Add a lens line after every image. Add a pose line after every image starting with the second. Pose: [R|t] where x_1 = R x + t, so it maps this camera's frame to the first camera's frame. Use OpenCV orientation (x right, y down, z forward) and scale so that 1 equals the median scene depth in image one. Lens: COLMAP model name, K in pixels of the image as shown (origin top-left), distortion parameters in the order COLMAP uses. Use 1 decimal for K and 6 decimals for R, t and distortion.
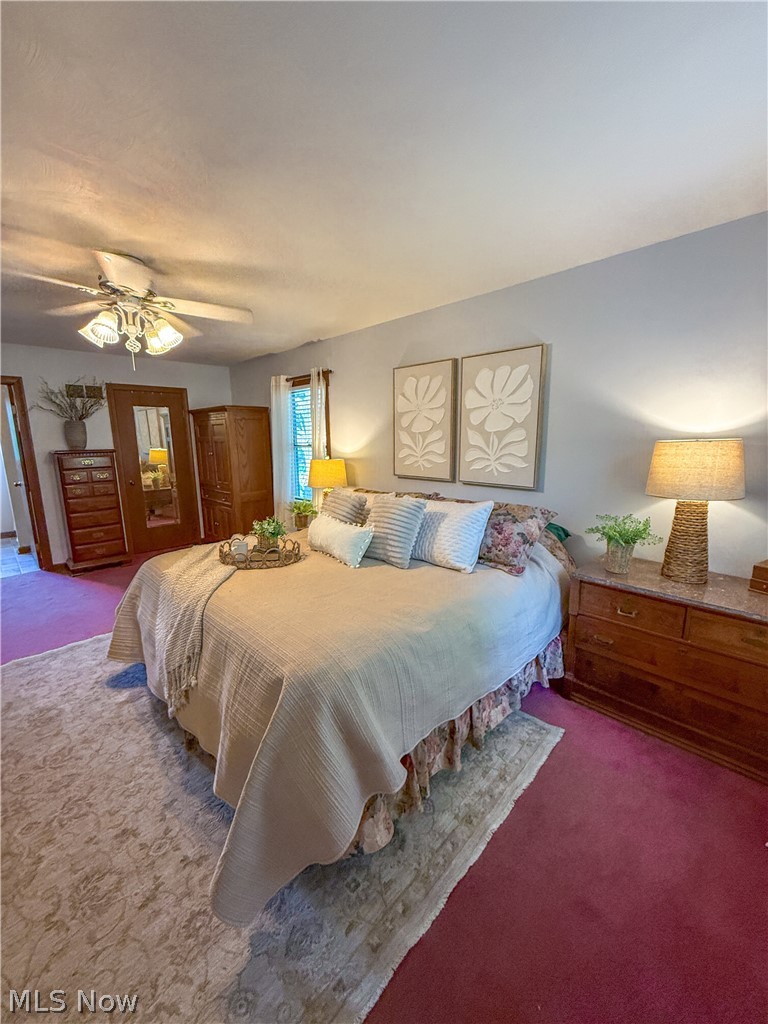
lens RADIAL K [[408.7, 0, 384.0], [0, 408.7, 512.0], [0, 0, 1]] dist [0.000139, 0.000003]
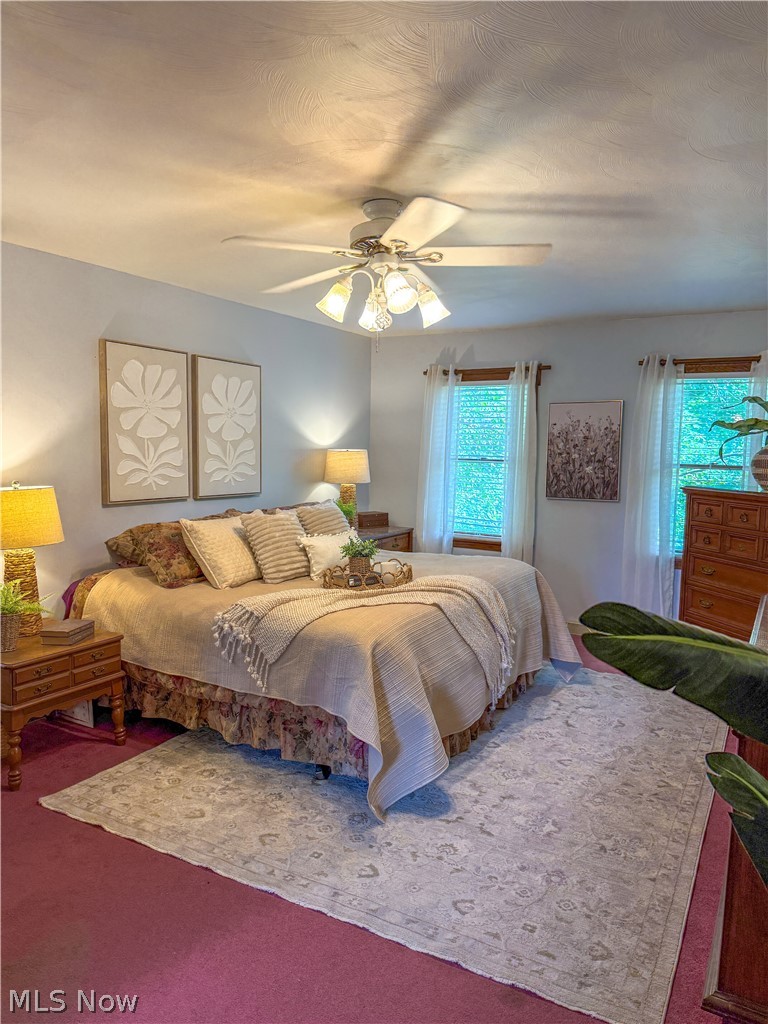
lens RADIAL K [[707.0, 0, 387.8], [0, 707.0, 511.3], [0, 0, 1]] dist [0.065613, -0.122724]
pose [[-0.267592, -0.089427, 0.959373, -1.321729], [0.155014, 0.978718, 0.134467, -0.181791], [-0.950981, 0.184699, -0.248035, 0.988160]]
